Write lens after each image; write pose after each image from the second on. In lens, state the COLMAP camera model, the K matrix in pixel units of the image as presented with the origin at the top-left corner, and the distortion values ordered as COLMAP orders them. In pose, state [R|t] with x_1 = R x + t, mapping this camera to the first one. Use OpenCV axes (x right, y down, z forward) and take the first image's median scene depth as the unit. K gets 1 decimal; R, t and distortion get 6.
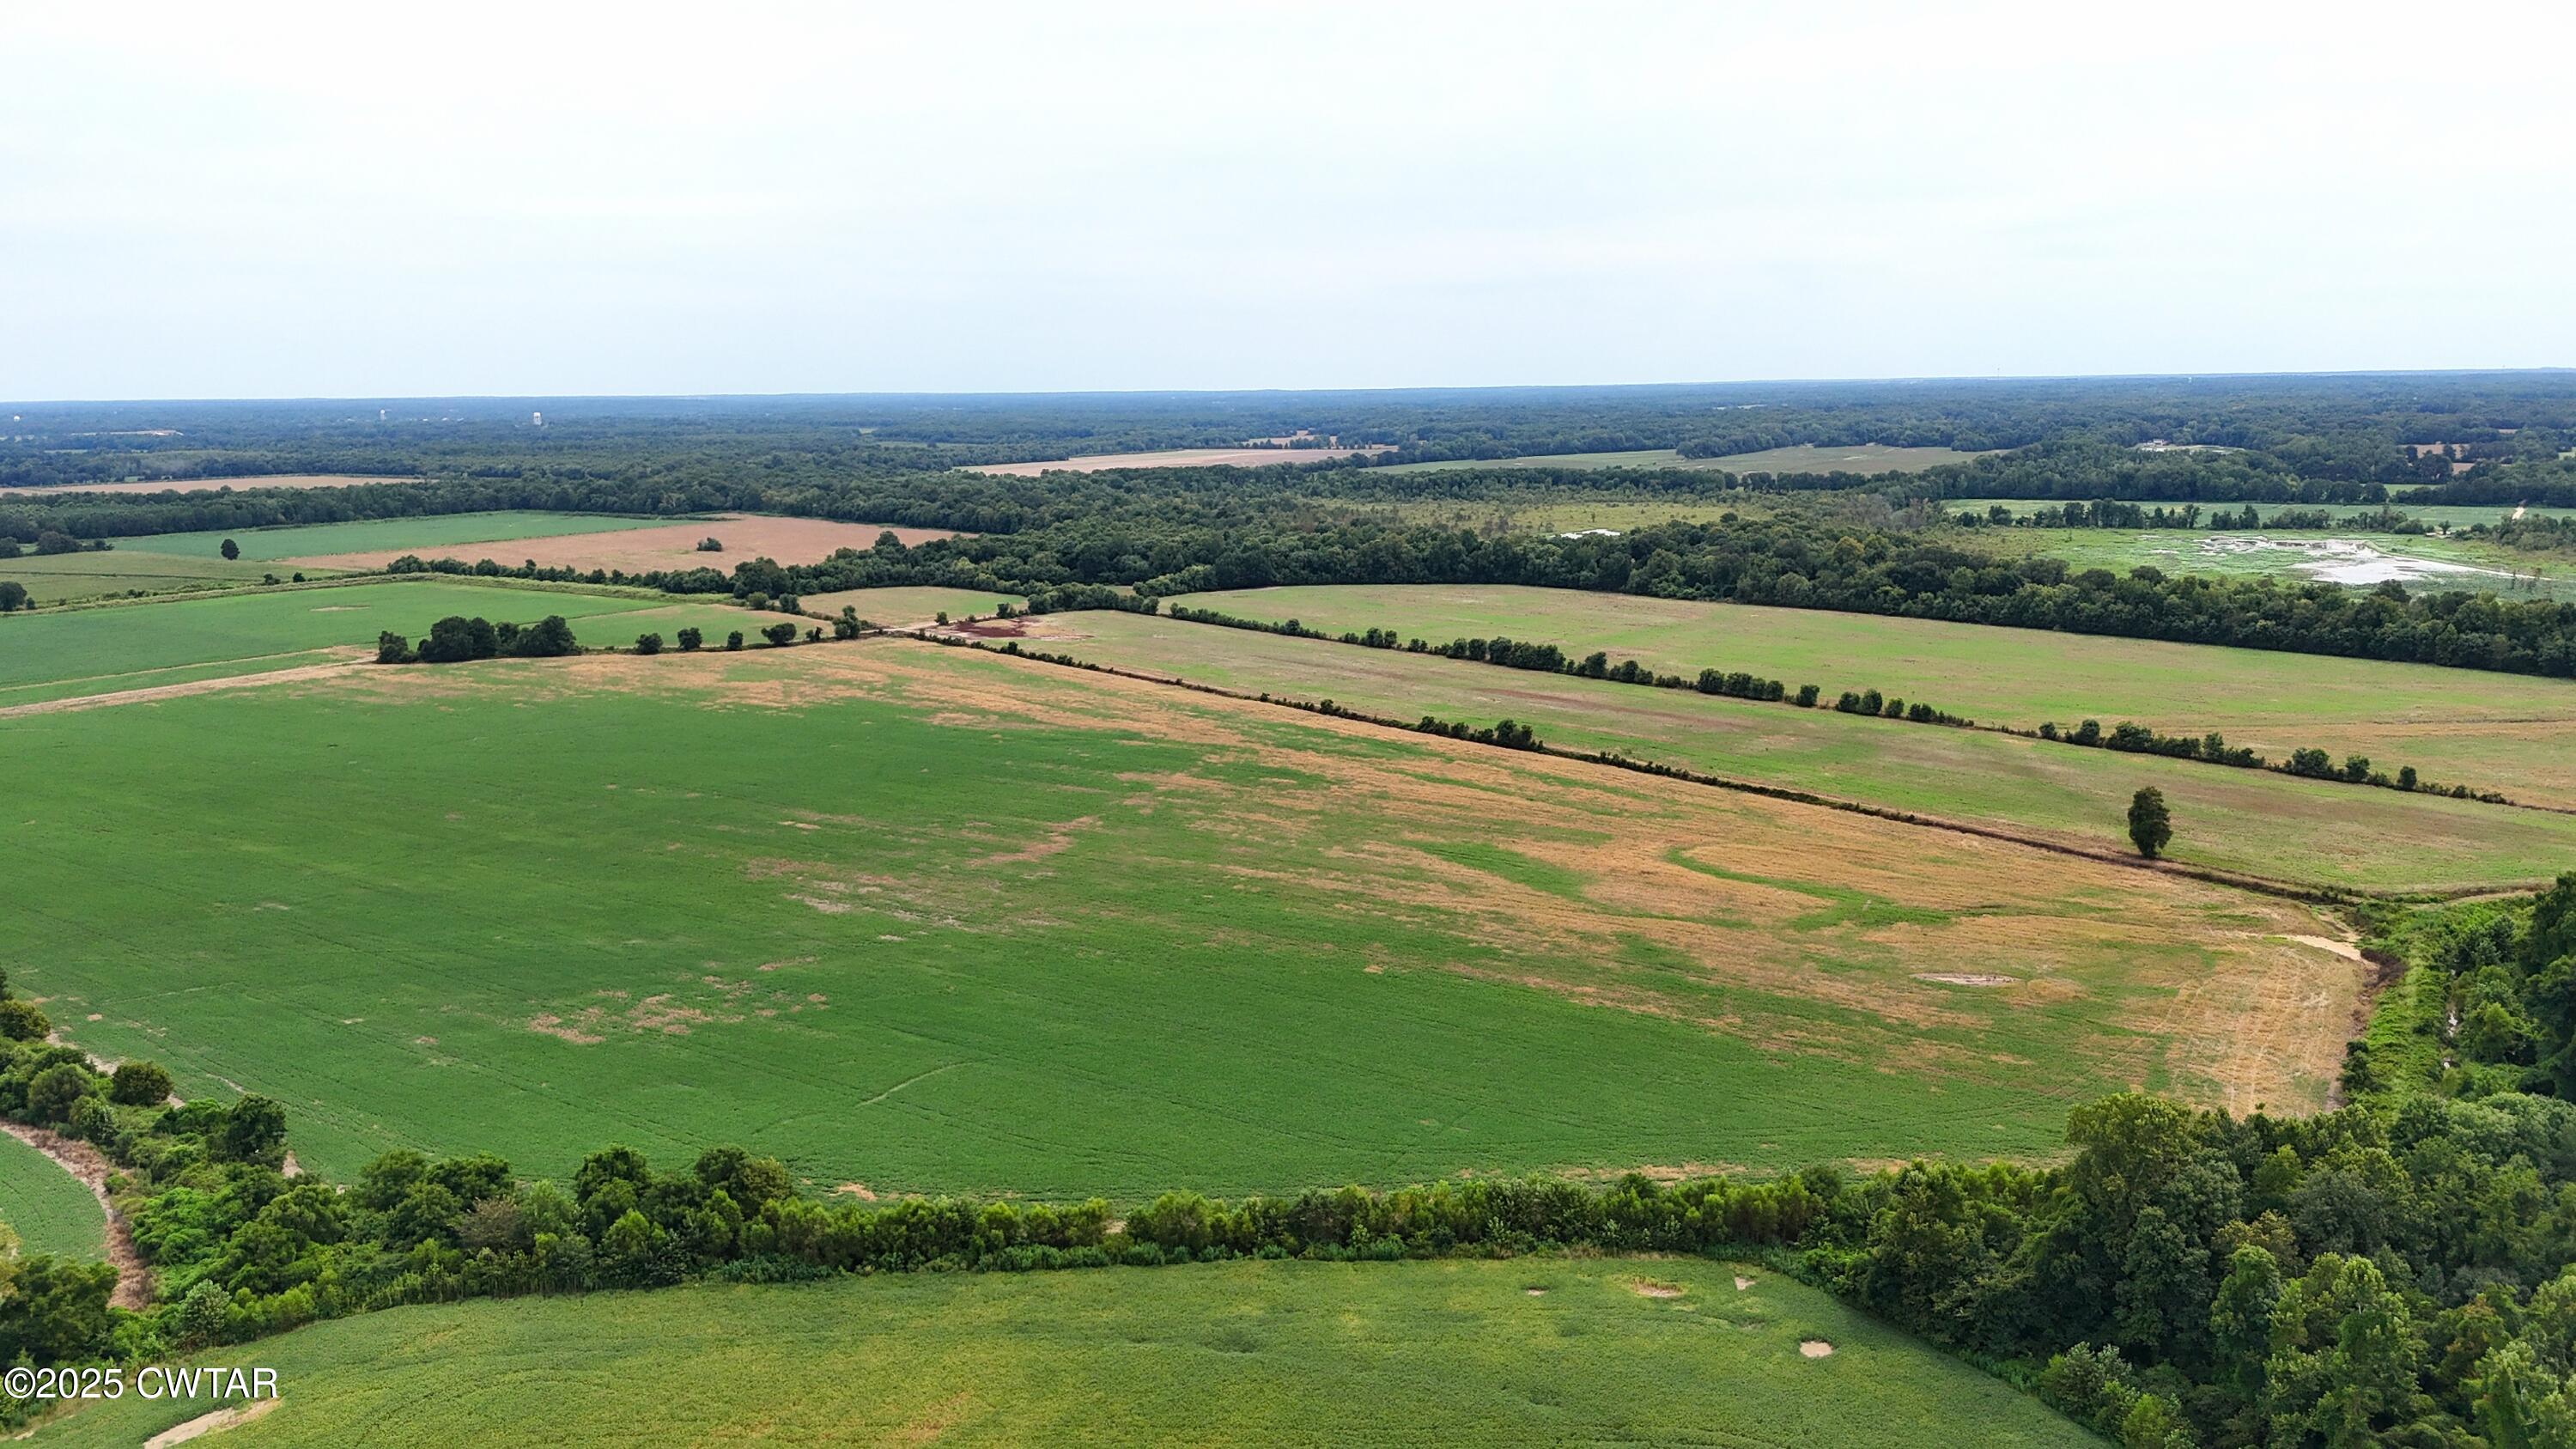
lens RADIAL K [[1893.5, 0, 1281.9], [0, 1893.5, 712.7], [0, 0, 1]] dist [0.079968, -0.077641]
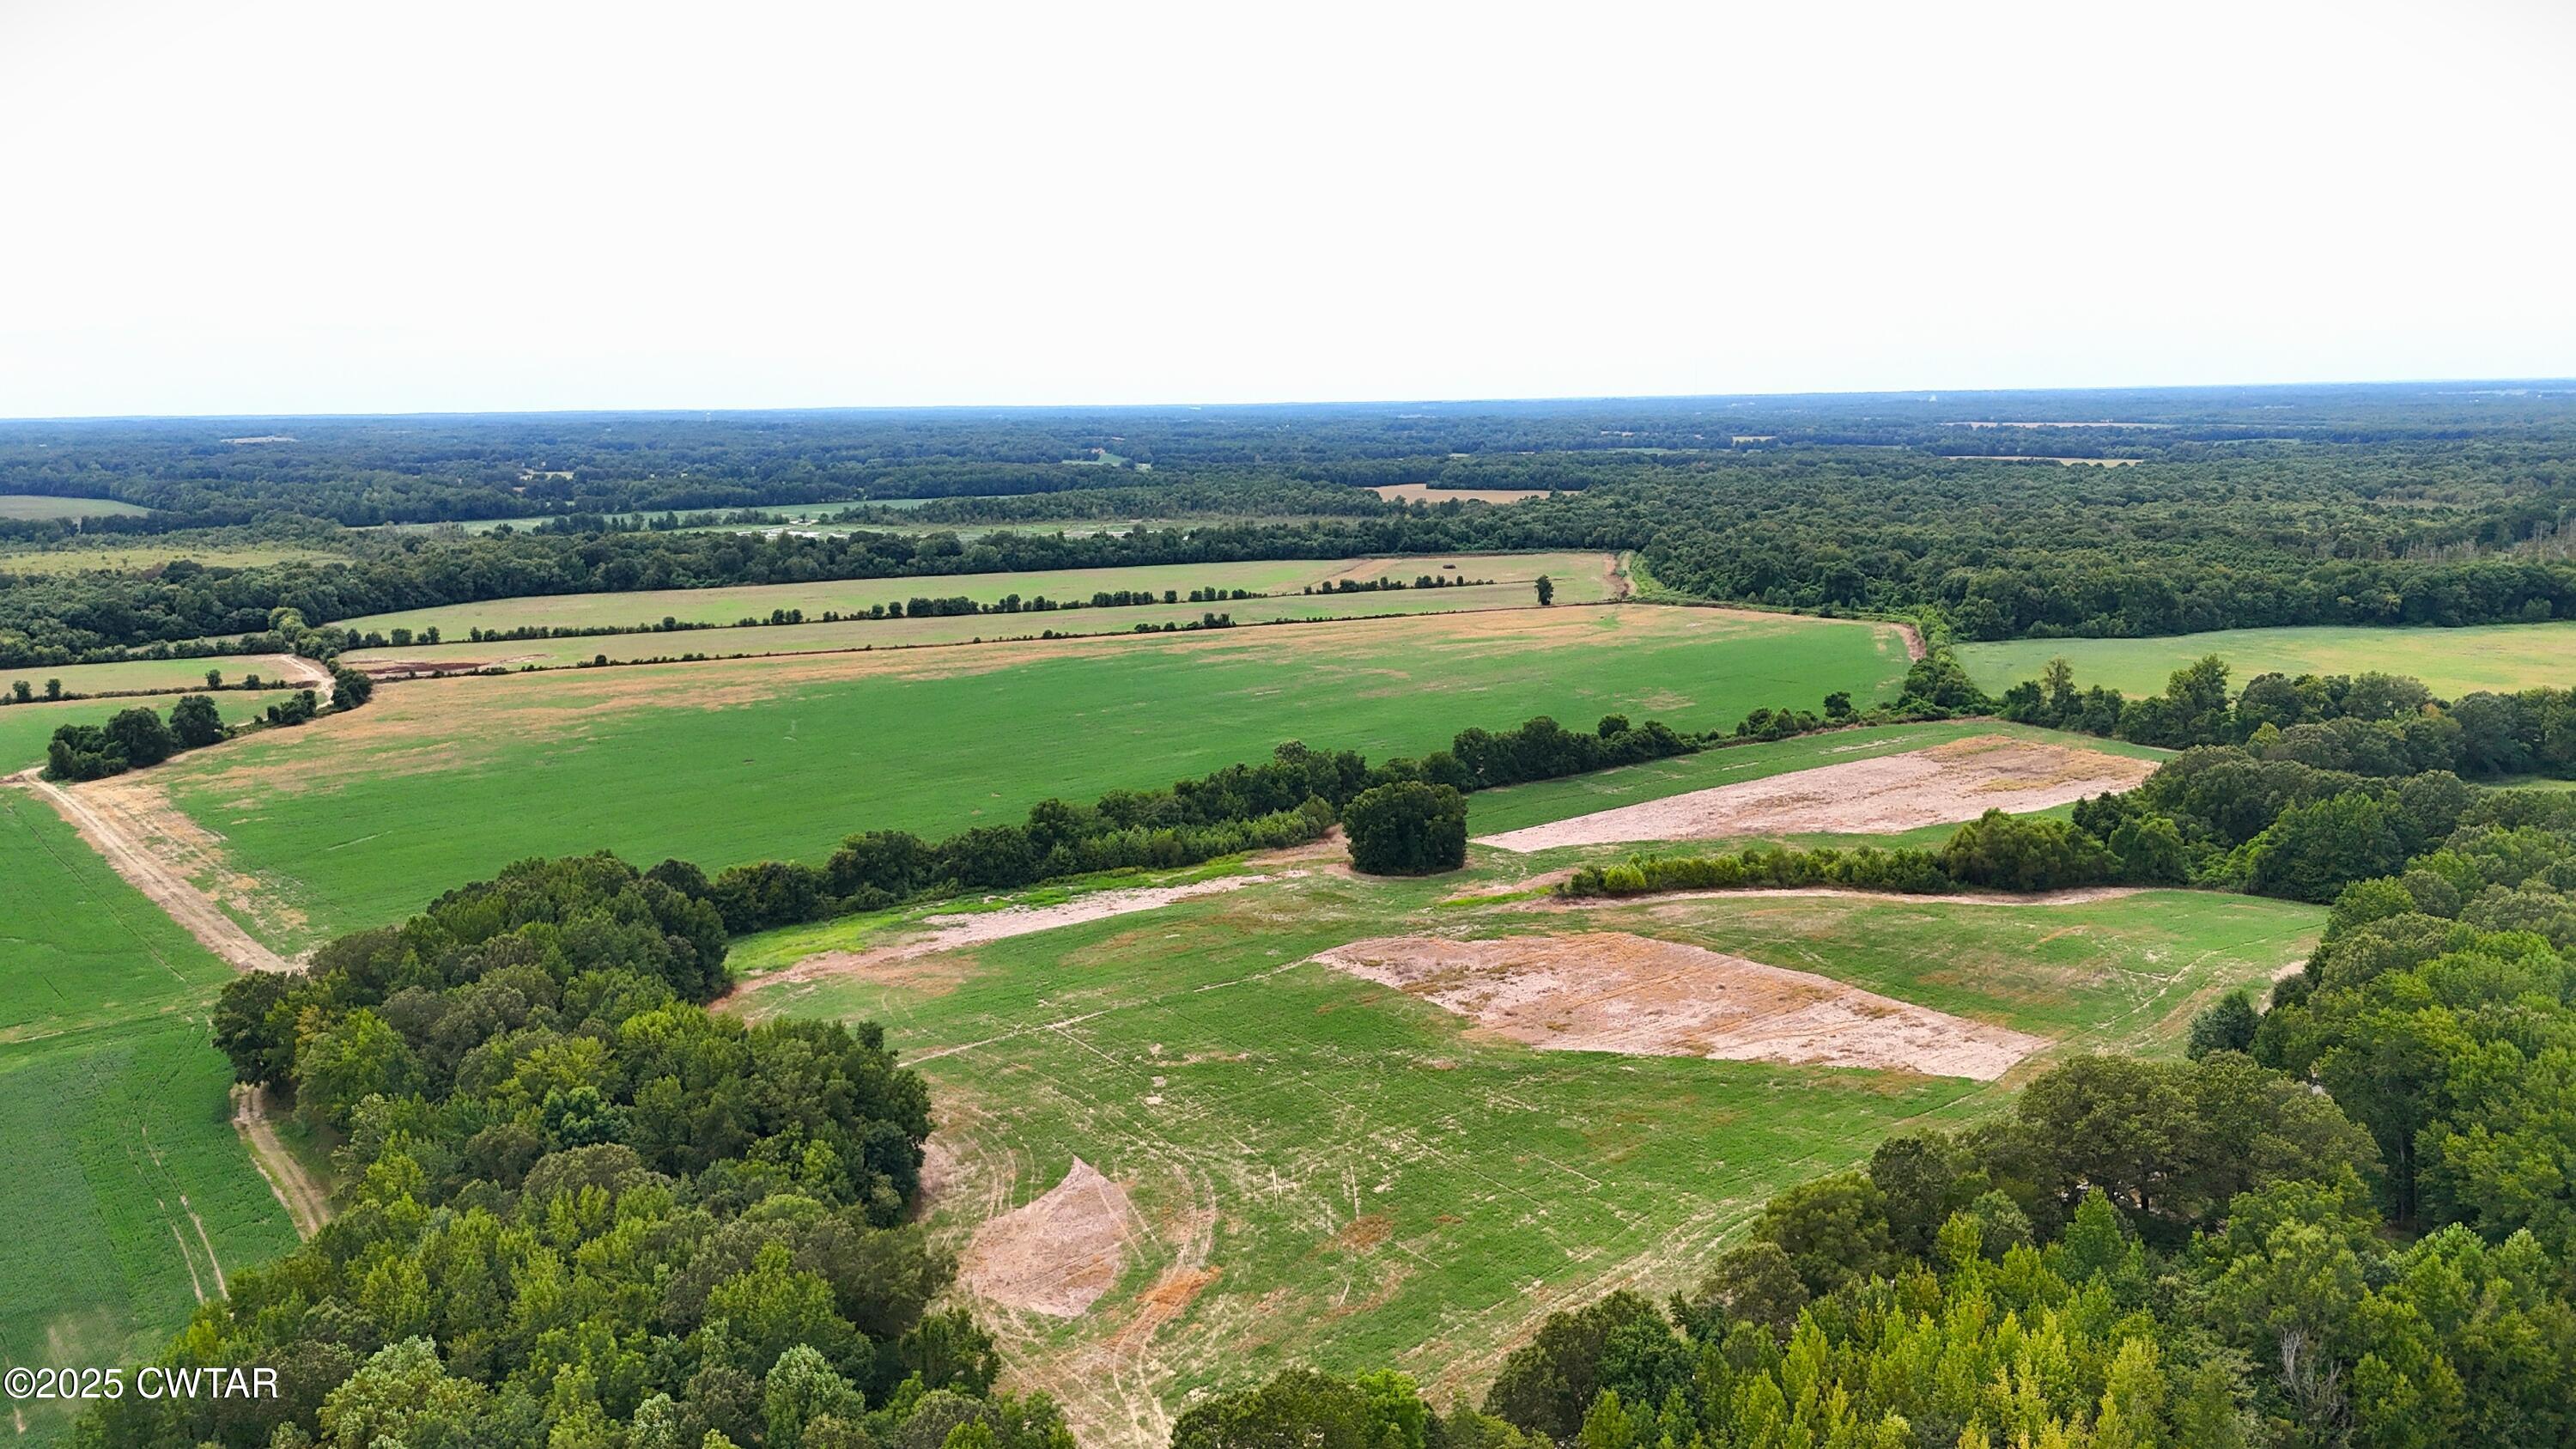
lens RADIAL K [[1893.5, 0, 1301.2], [0, 1893.5, 709.8], [0, 0, 1]] dist [0.079968, -0.077641]
pose [[0.299144, -0.146907, 0.942831, -0.963644], [0.173636, 0.979962, 0.097601, -0.040683], [-0.938277, 0.134513, 0.318658, 0.285440]]
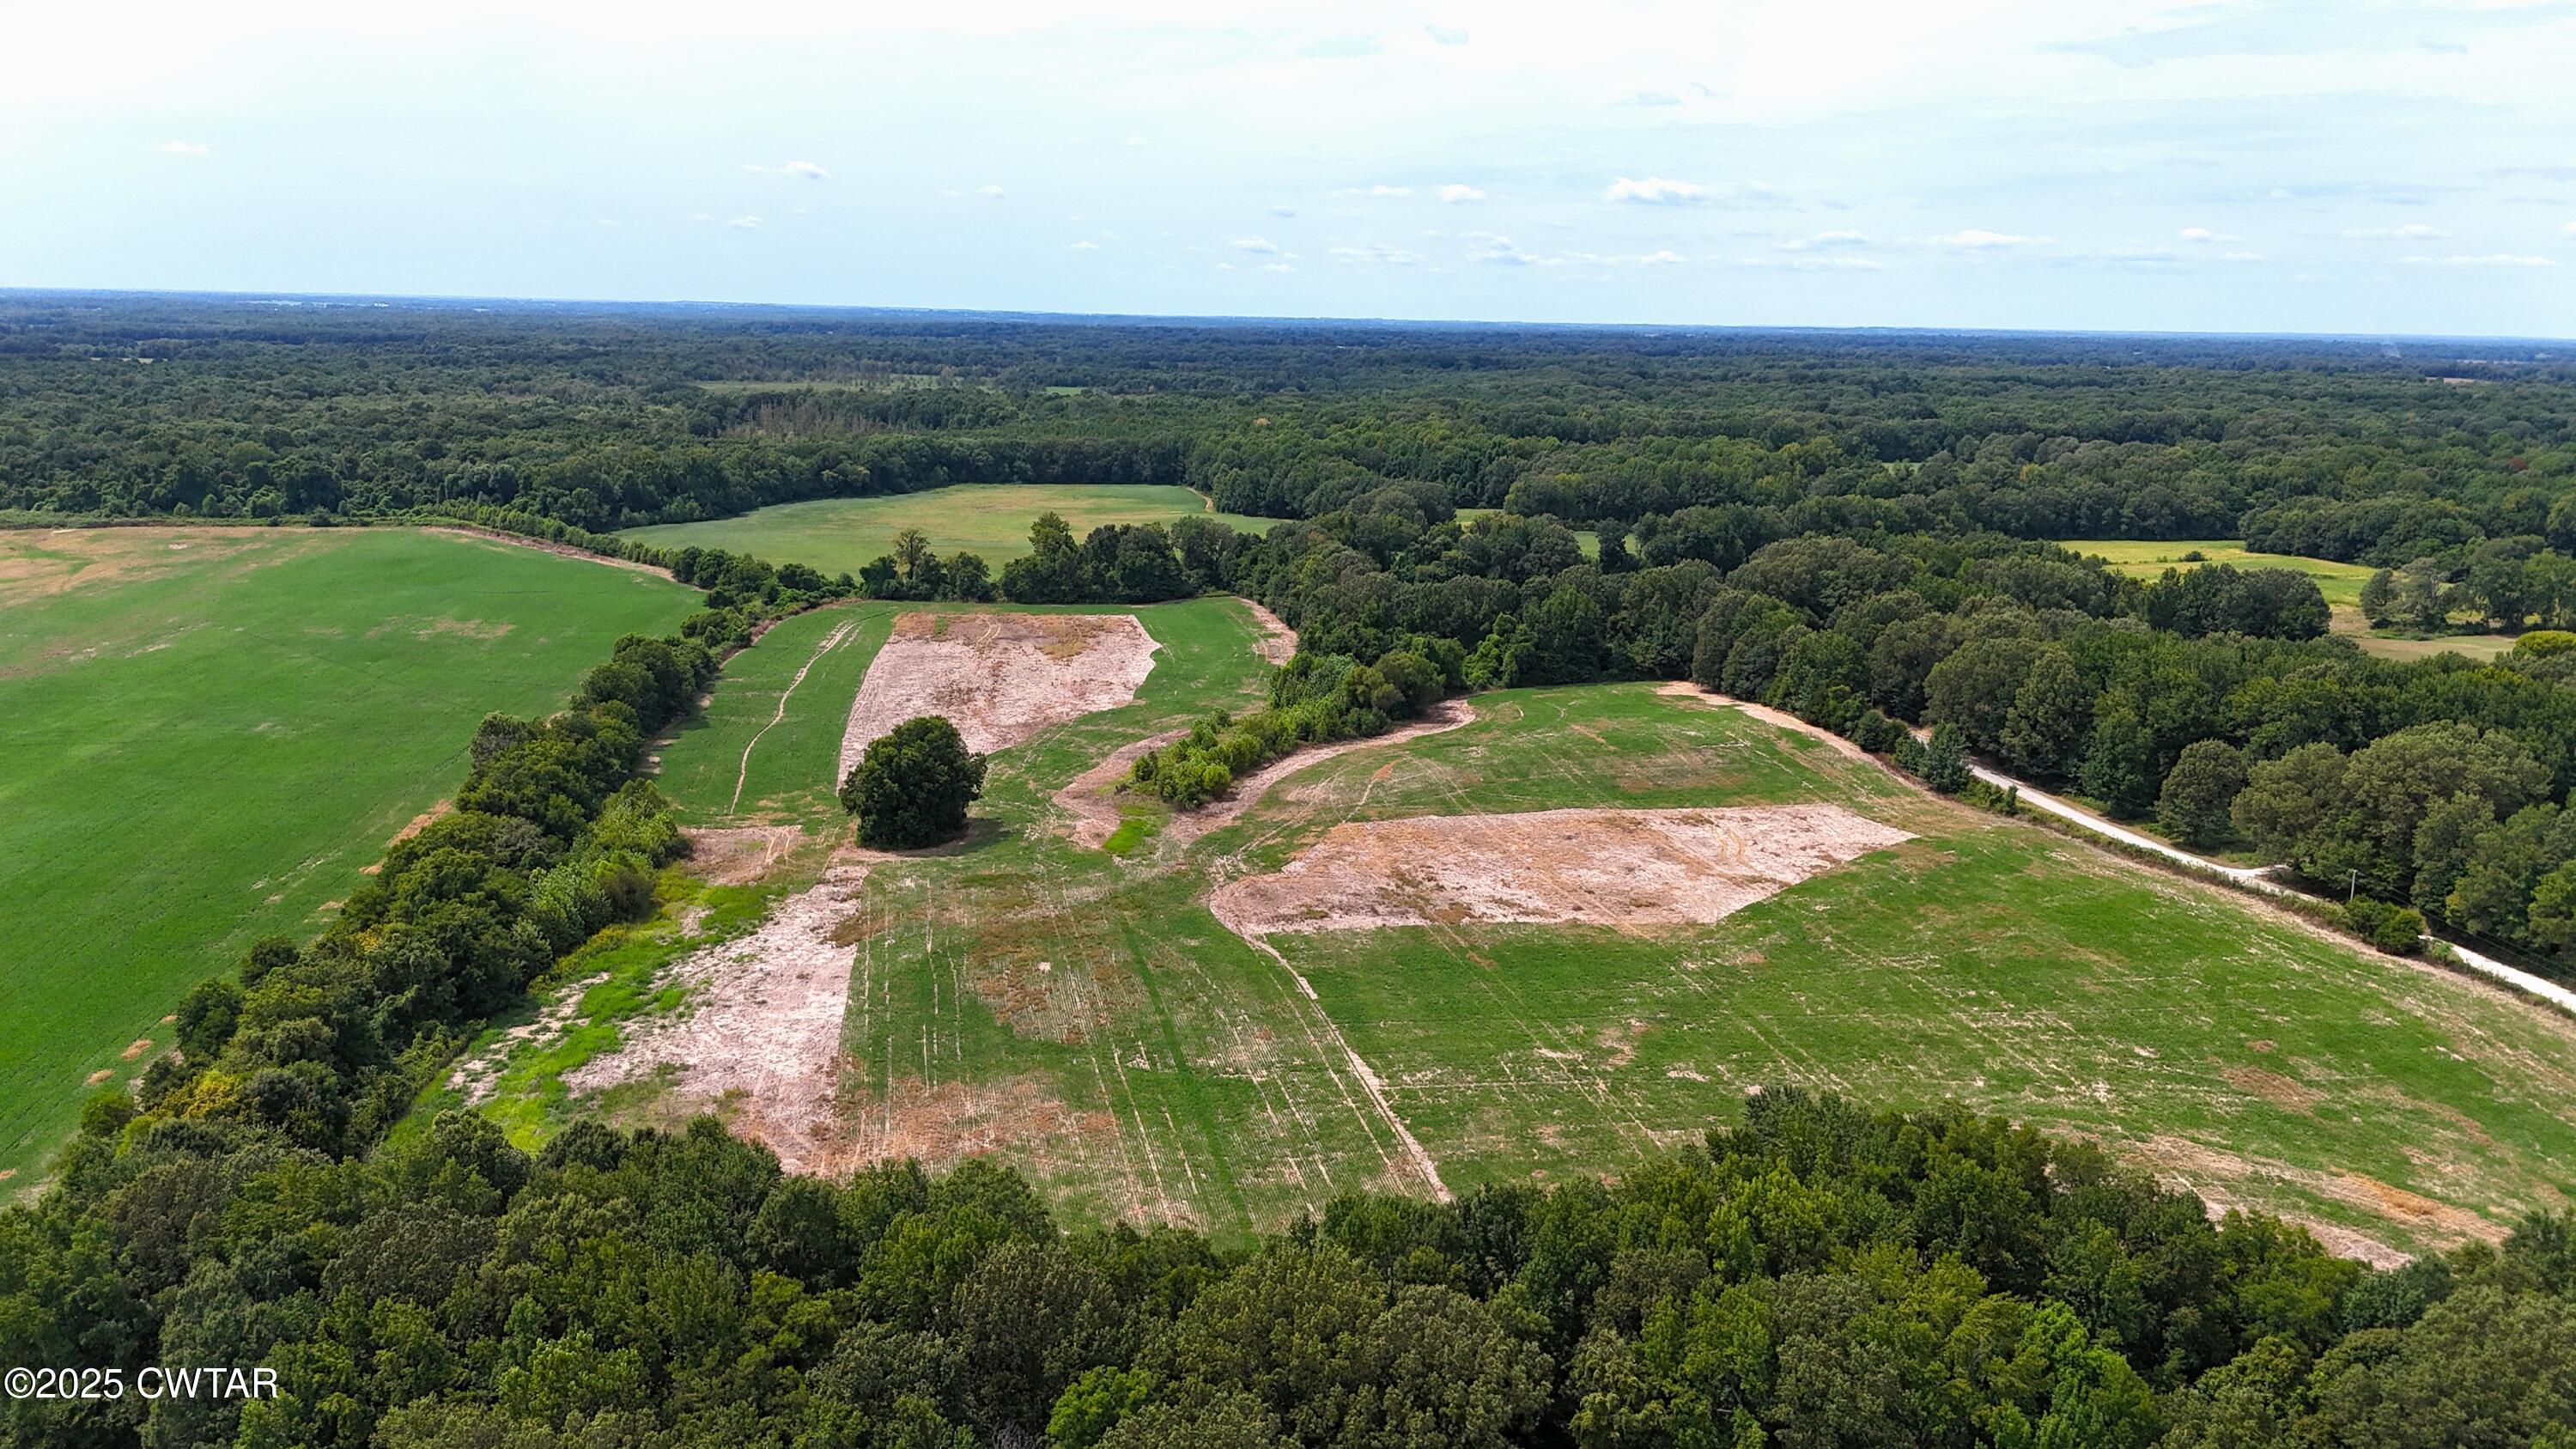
lens RADIAL K [[1893.5, 0, 1303.9], [0, 1893.5, 726.5], [0, 0, 1]] dist [0.079968, -0.077641]
pose [[-0.682755, -0.155006, 0.714016, -0.797933], [0.116474, 0.941651, 0.315798, -0.076347], [-0.721304, 0.298777, -0.624862, 0.609841]]
